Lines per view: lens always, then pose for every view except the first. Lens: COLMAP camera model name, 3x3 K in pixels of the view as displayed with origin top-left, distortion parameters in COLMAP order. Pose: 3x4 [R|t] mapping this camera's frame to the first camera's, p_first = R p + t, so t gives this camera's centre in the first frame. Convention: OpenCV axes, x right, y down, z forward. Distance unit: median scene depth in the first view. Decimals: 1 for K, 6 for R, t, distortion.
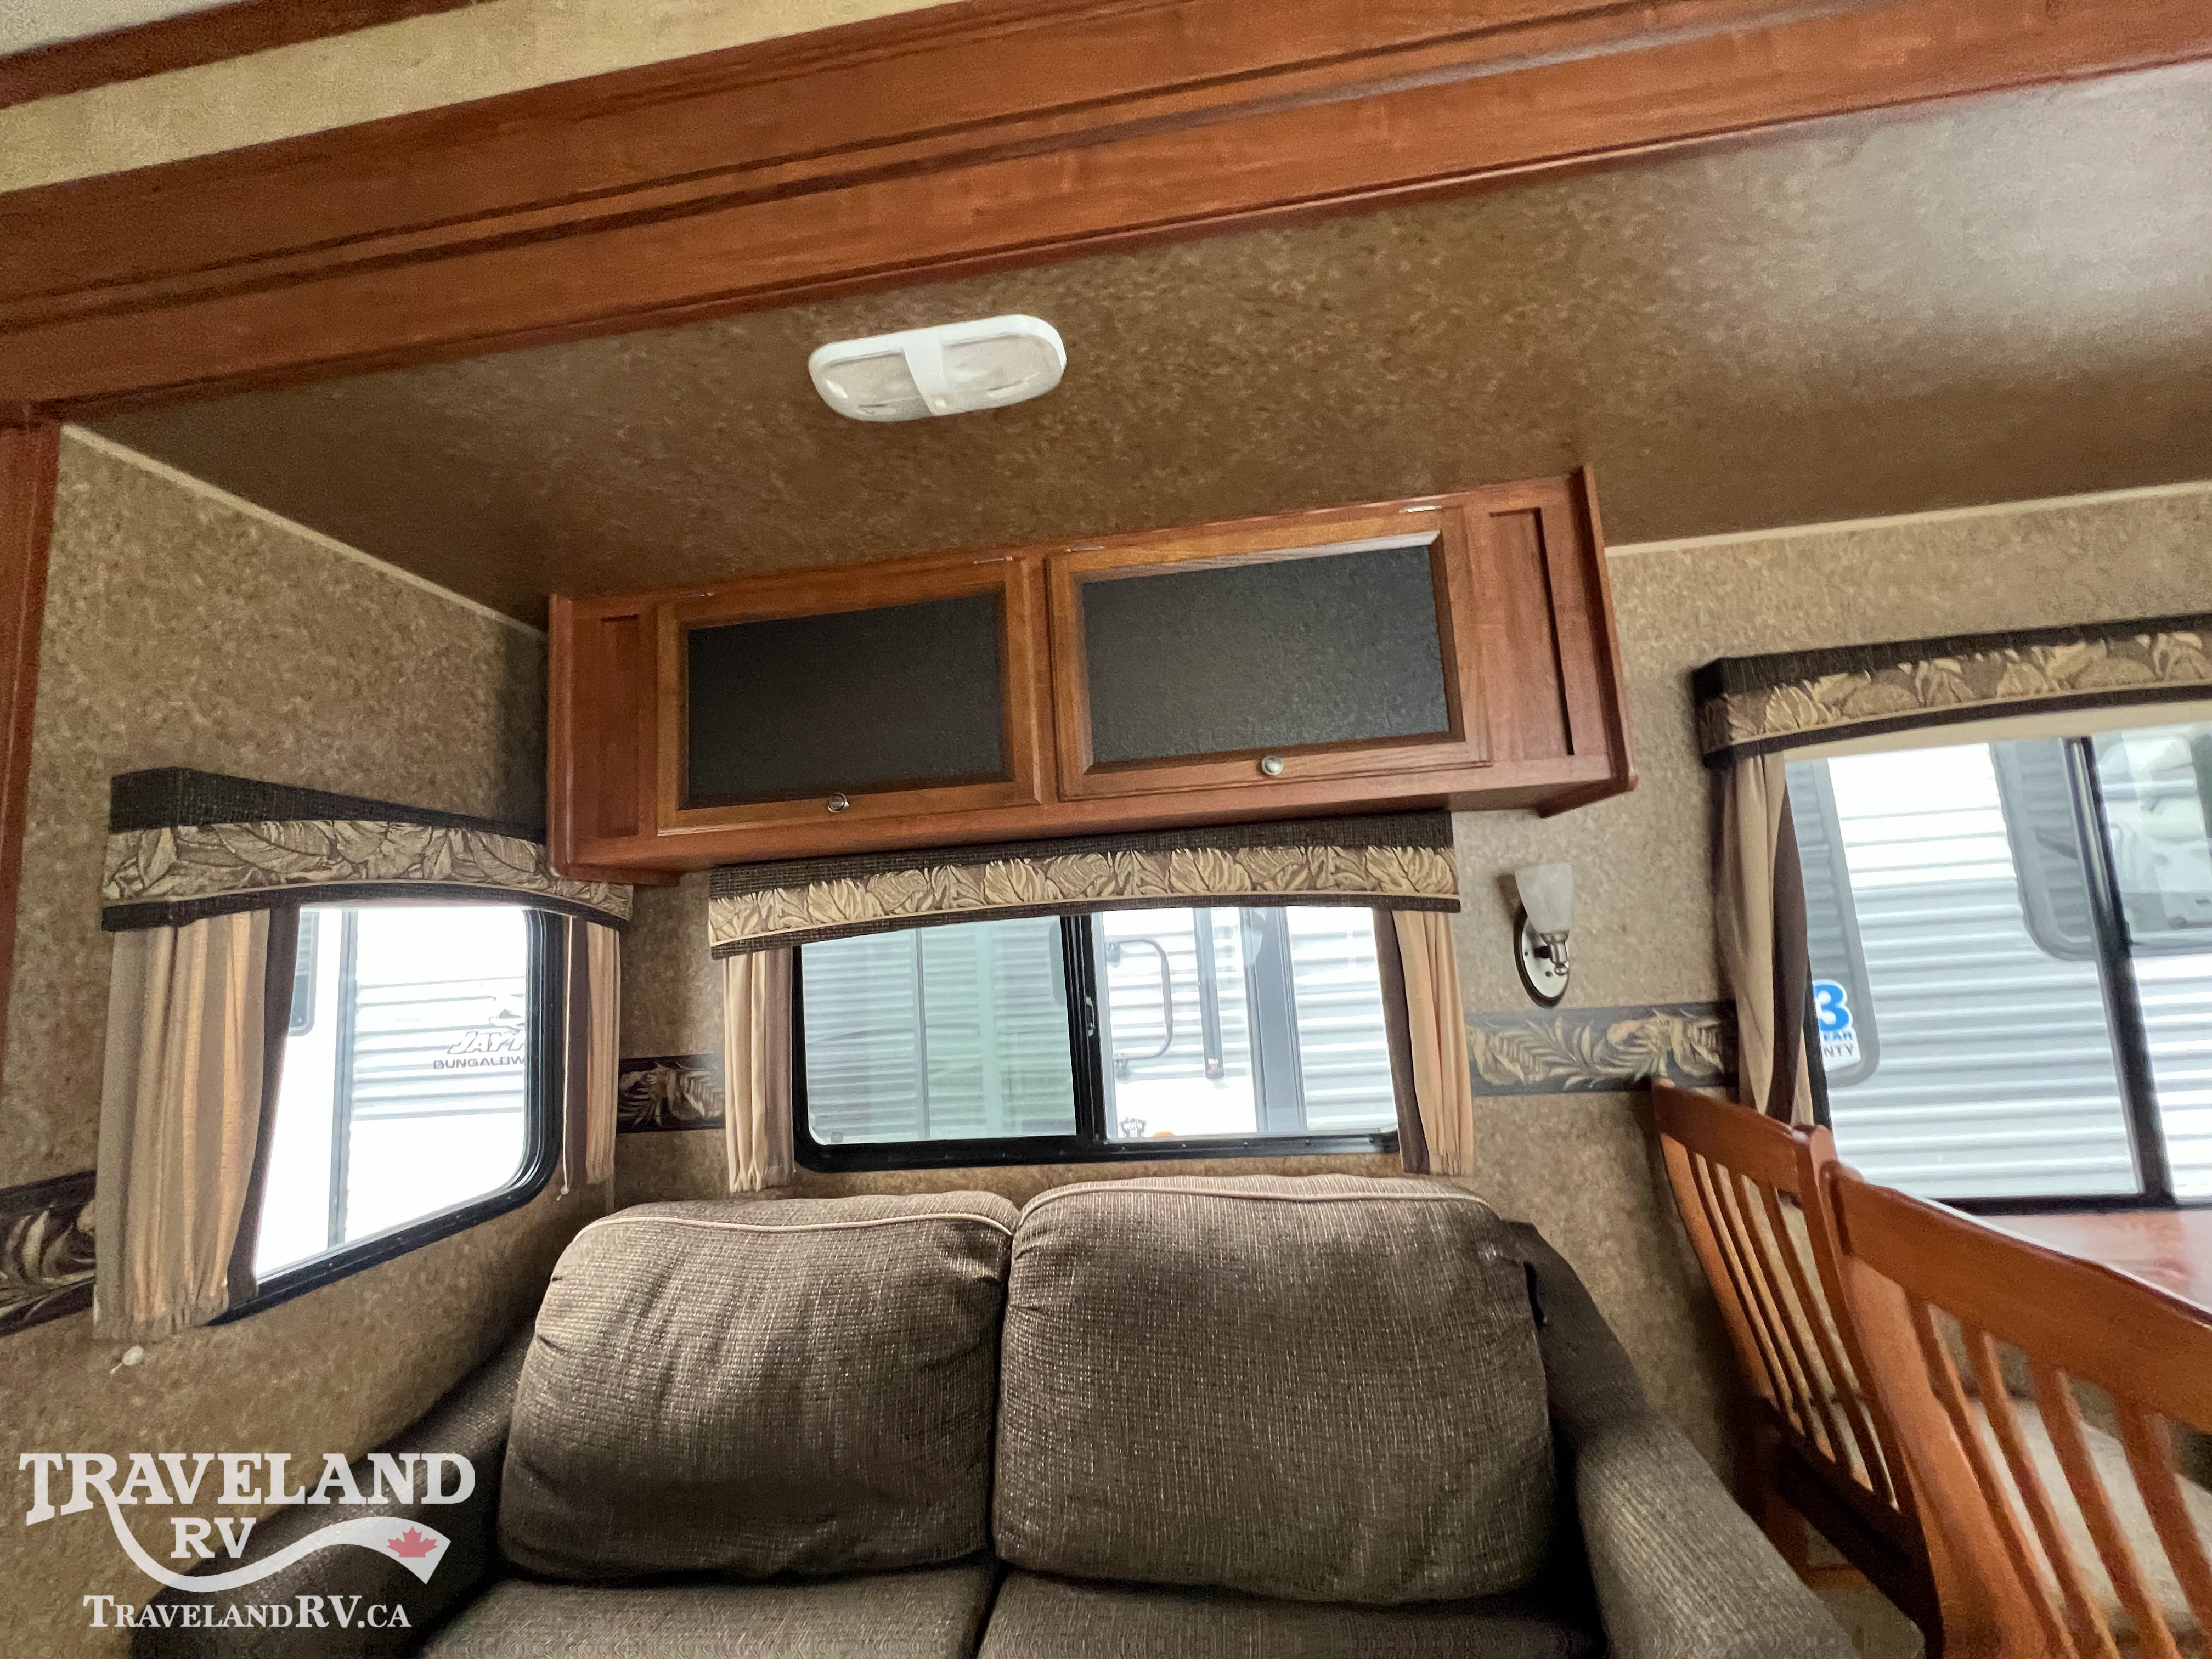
lens RADIAL K [[885.9, 0, 1096.8], [0, 885.9, 826.5], [0, 0, 1]] dist [-0.003127, 0.000572]
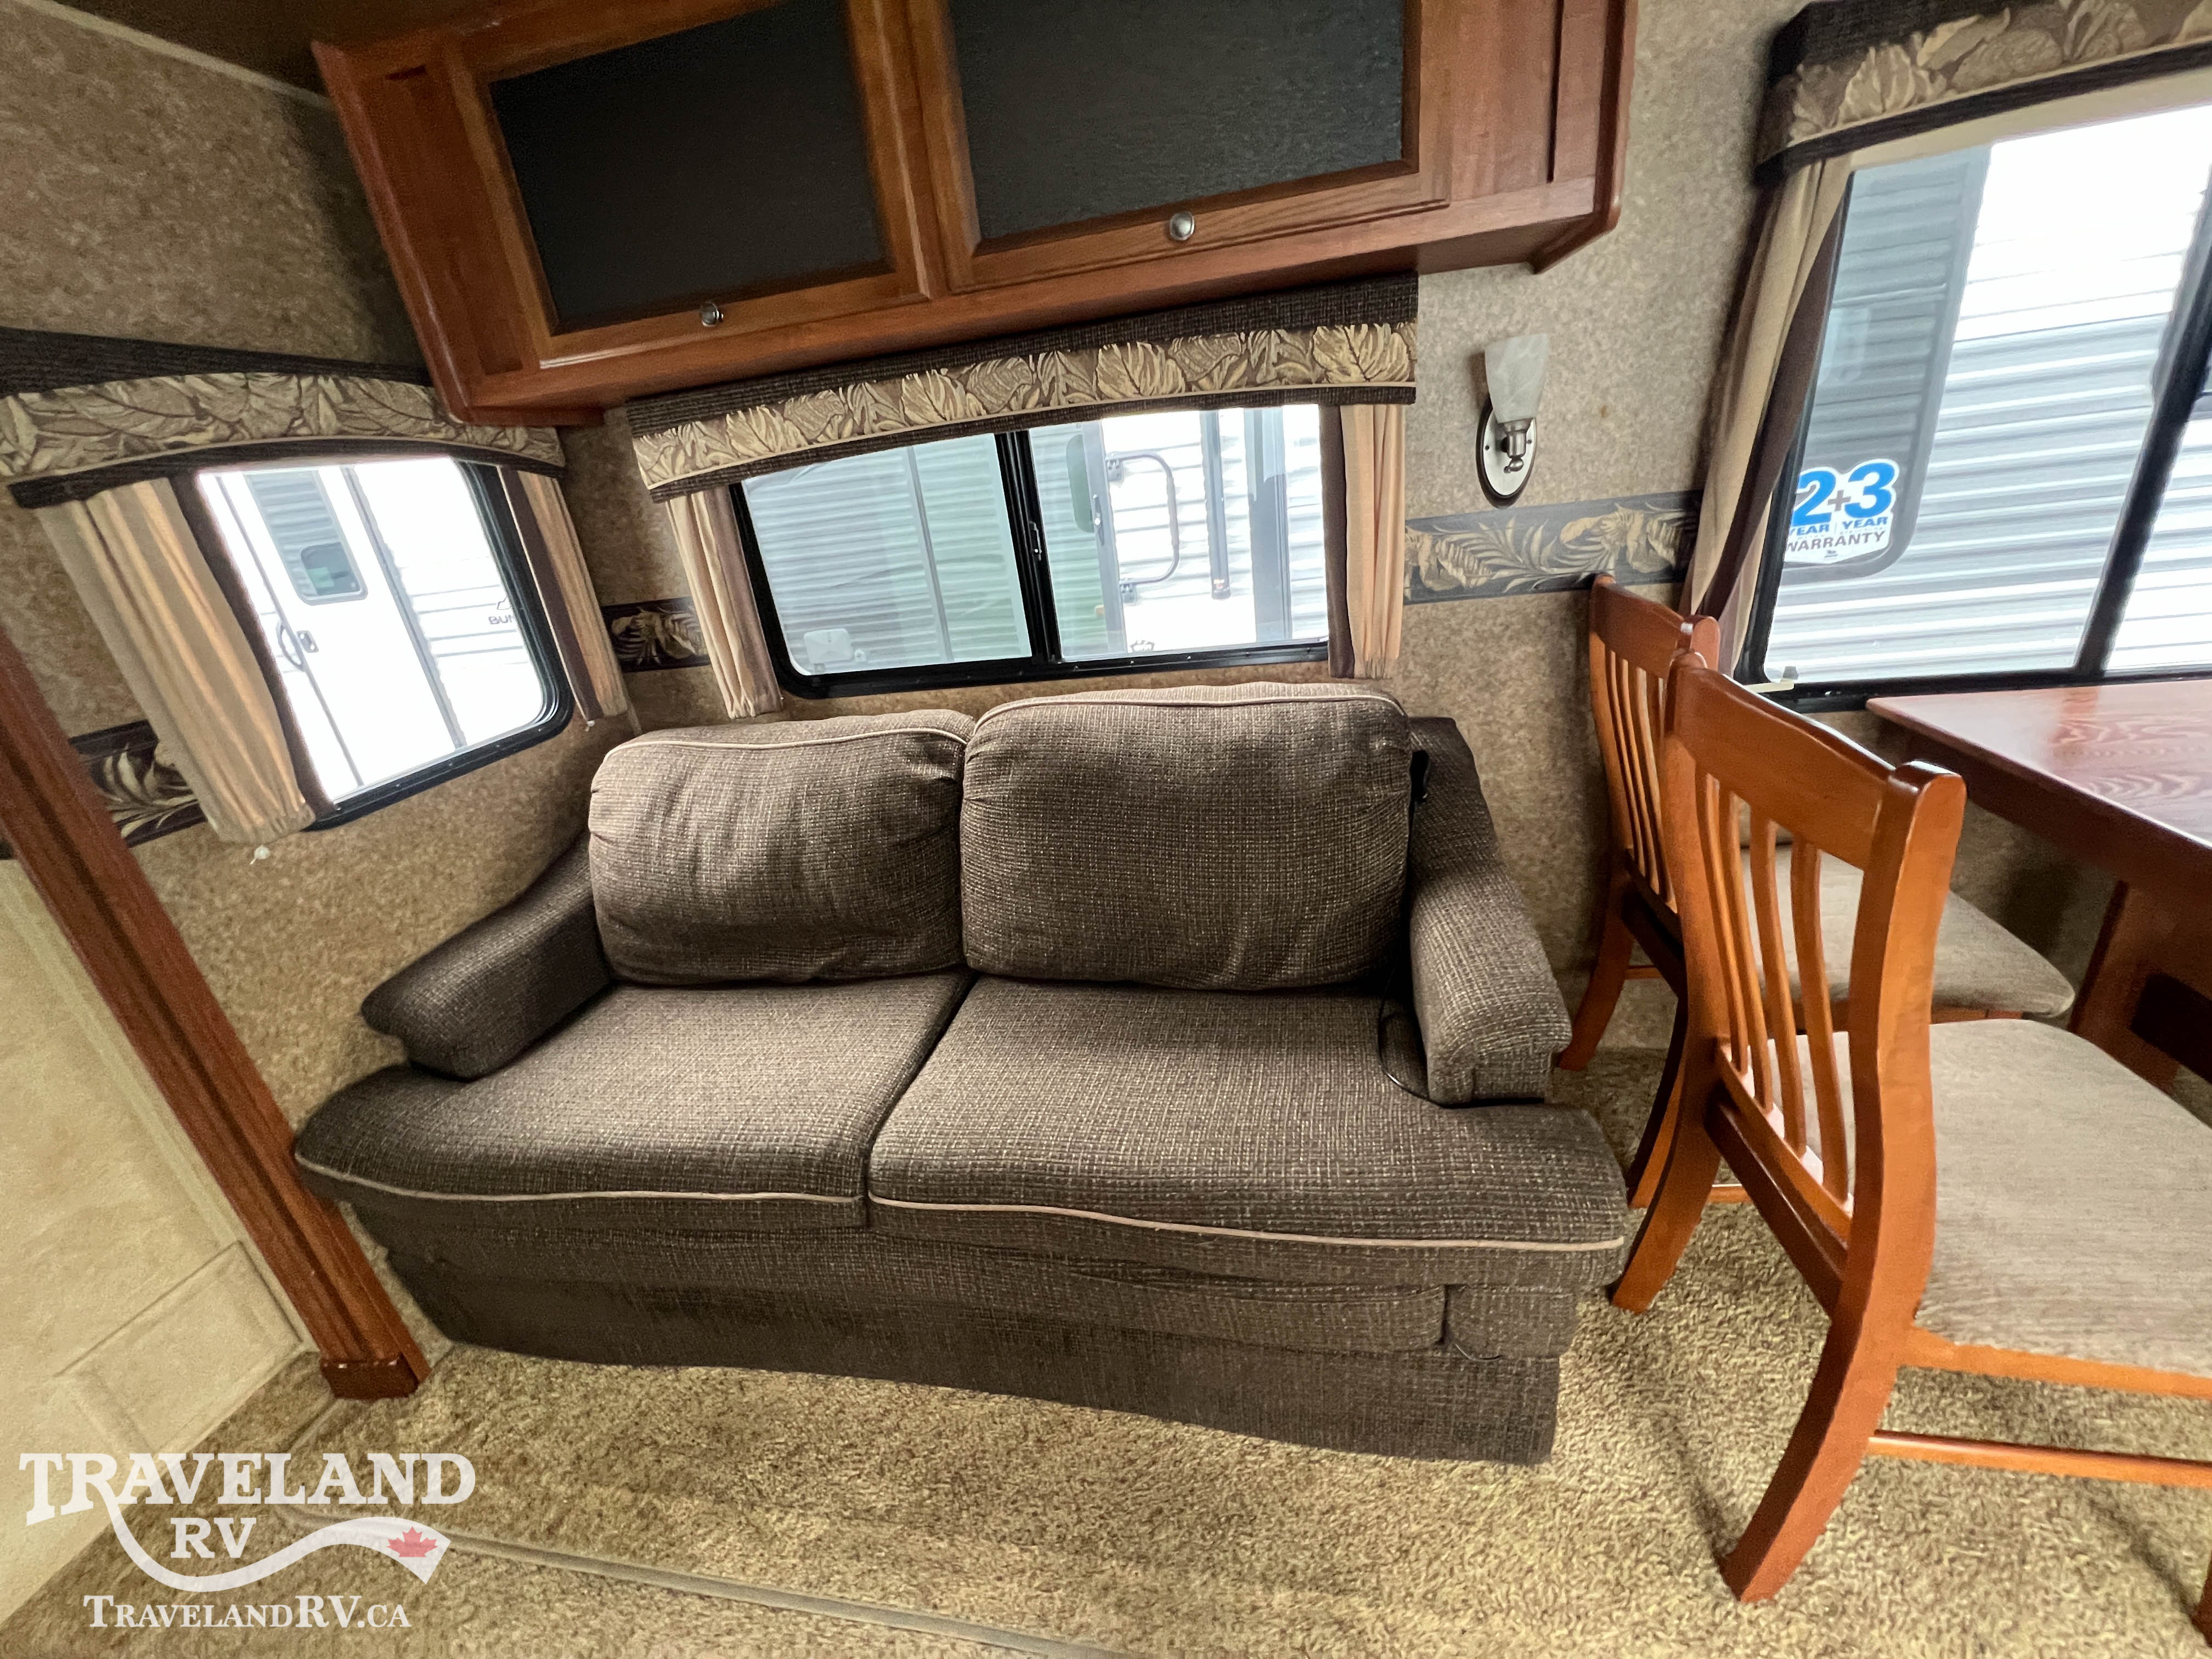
lens RADIAL K [[885.4, 0, 1099.9], [0, 885.4, 825.8], [0, 0, 1]] dist [-0.002627, 0.000388]
pose [[0.996559, -0.027132, -0.078317, 0.150360], [0.062529, 0.866343, 0.495519, 0.002984], [0.054405, -0.498711, 0.865059, -0.018114]]
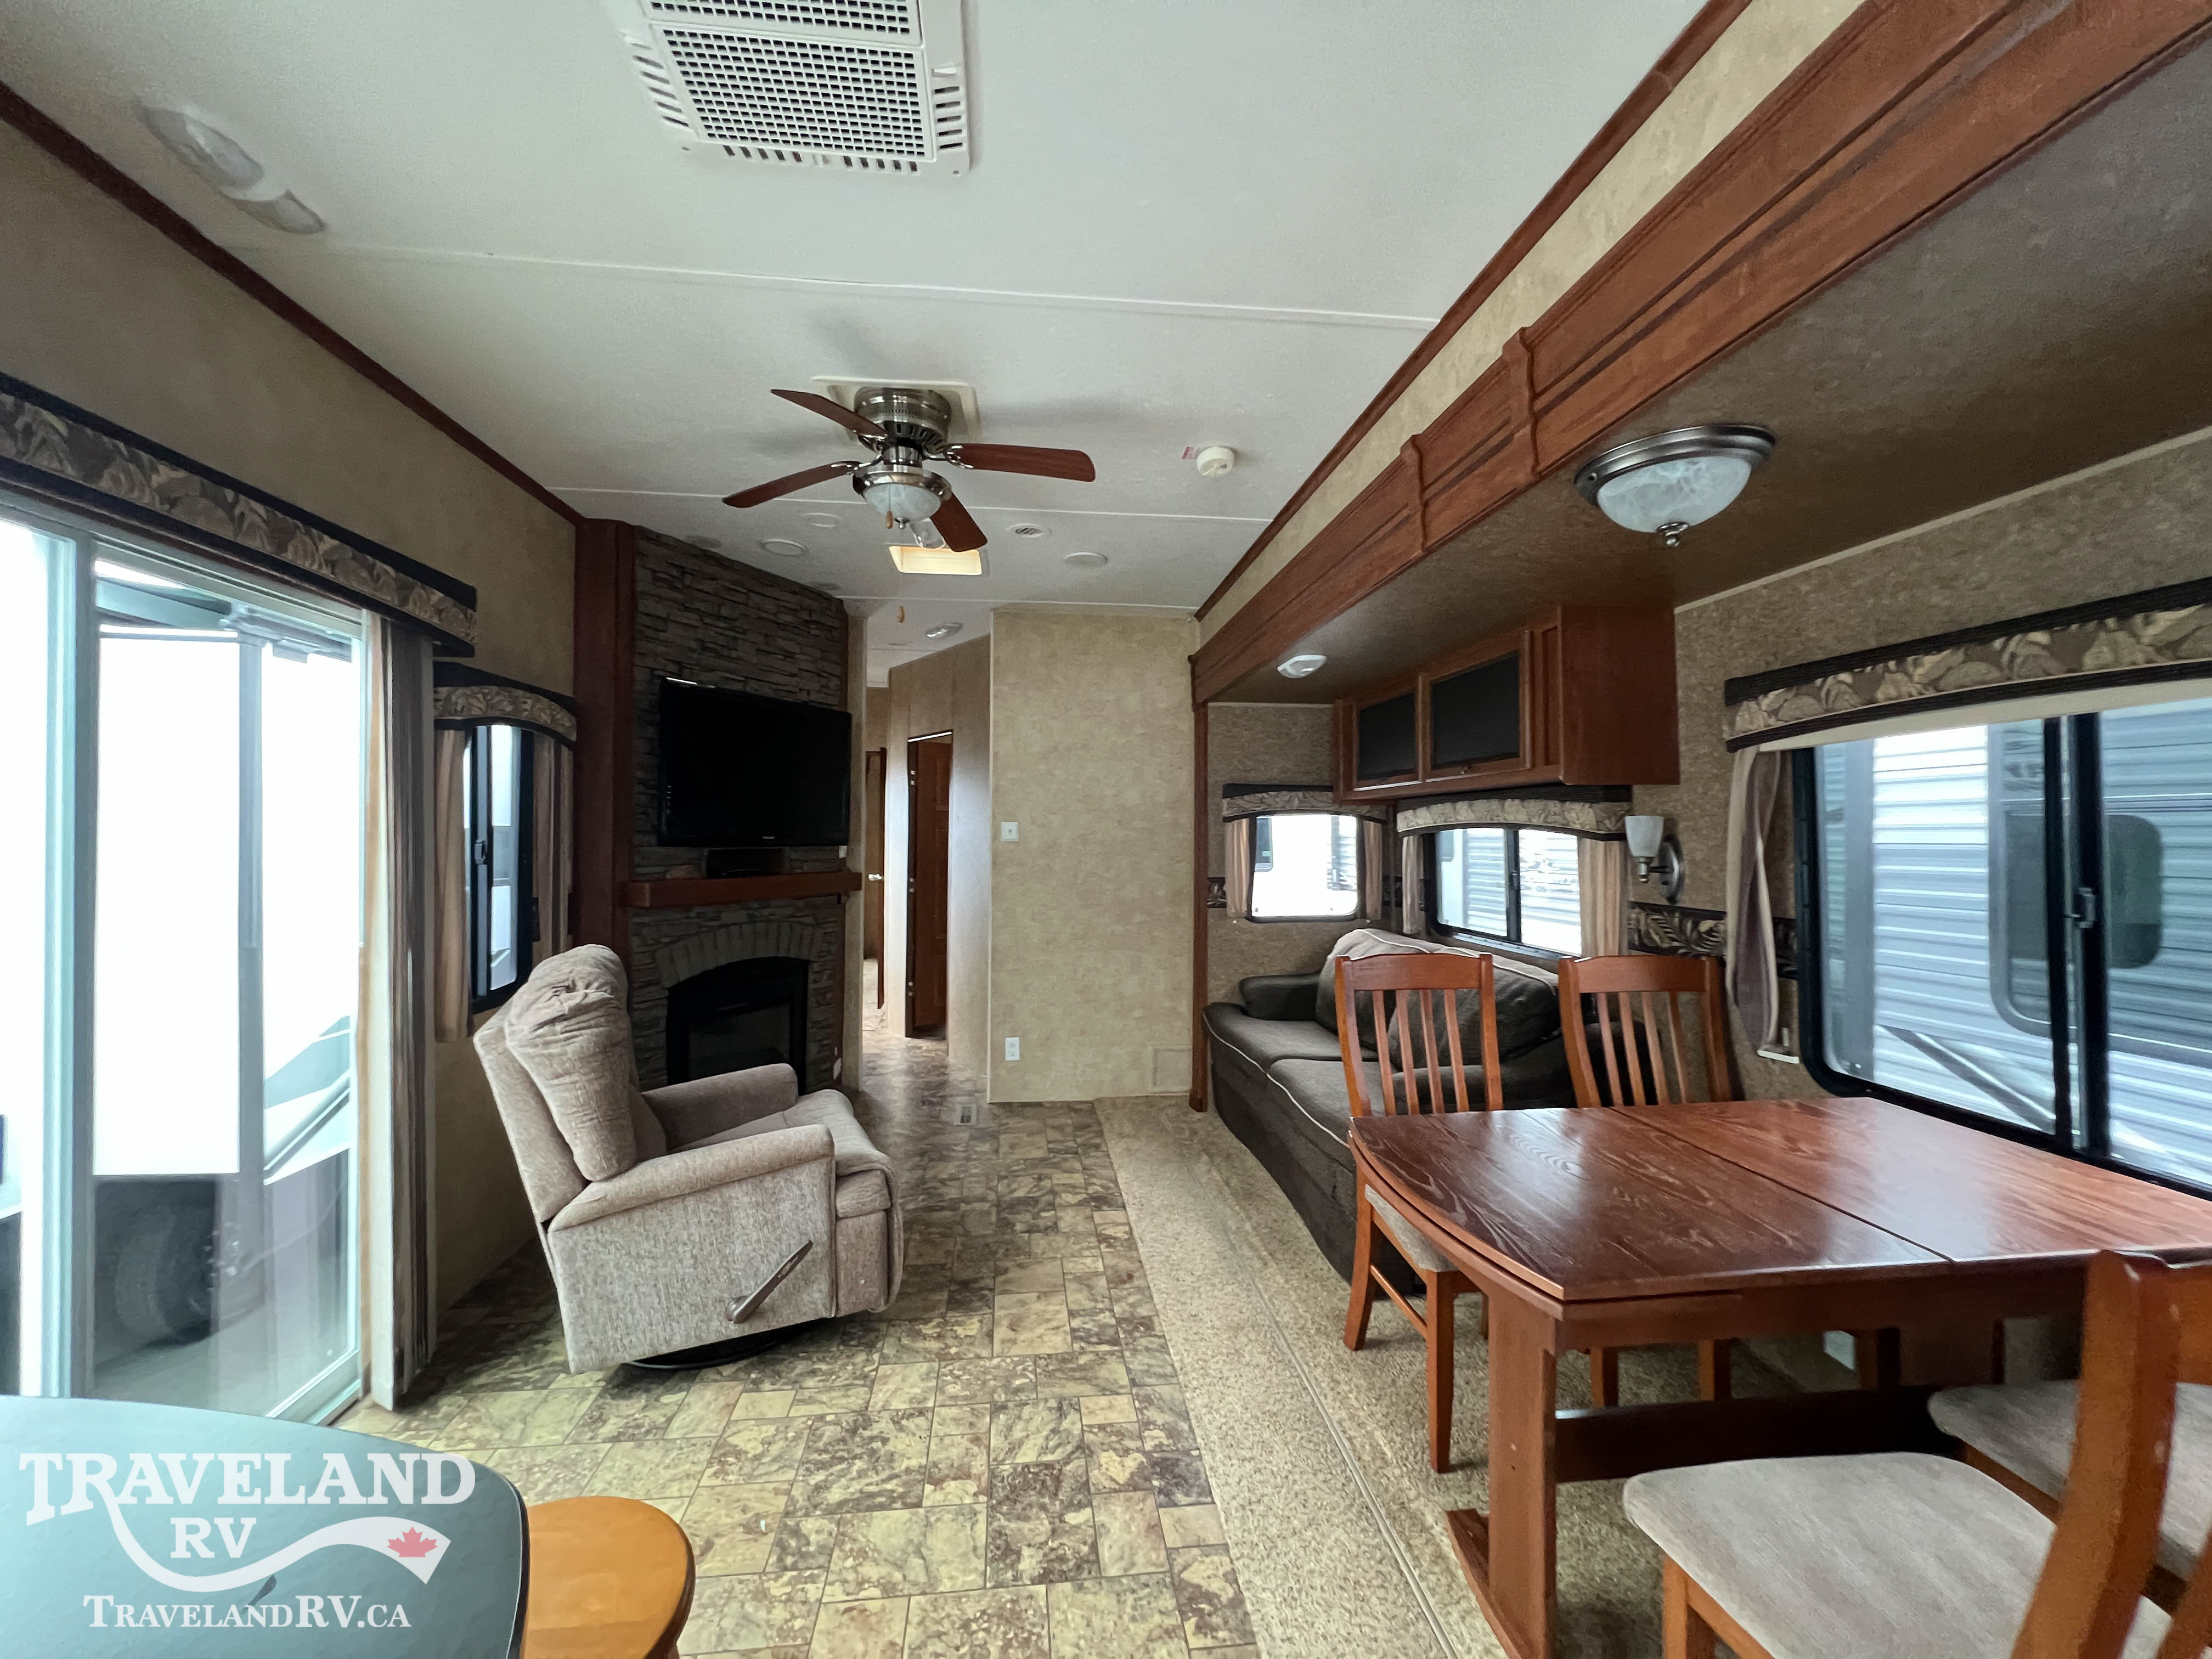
lens RADIAL K [[883.0, 0, 1106.0], [0, 883.0, 829.5], [0, 0, 1]] dist [-0.001170, -0.000146]
pose [[0.238295, 0.059326, -0.969379, 1.879753], [0.107064, 0.990444, 0.086934, -0.182732], [0.965274, -0.124502, 0.229666, -0.342089]]
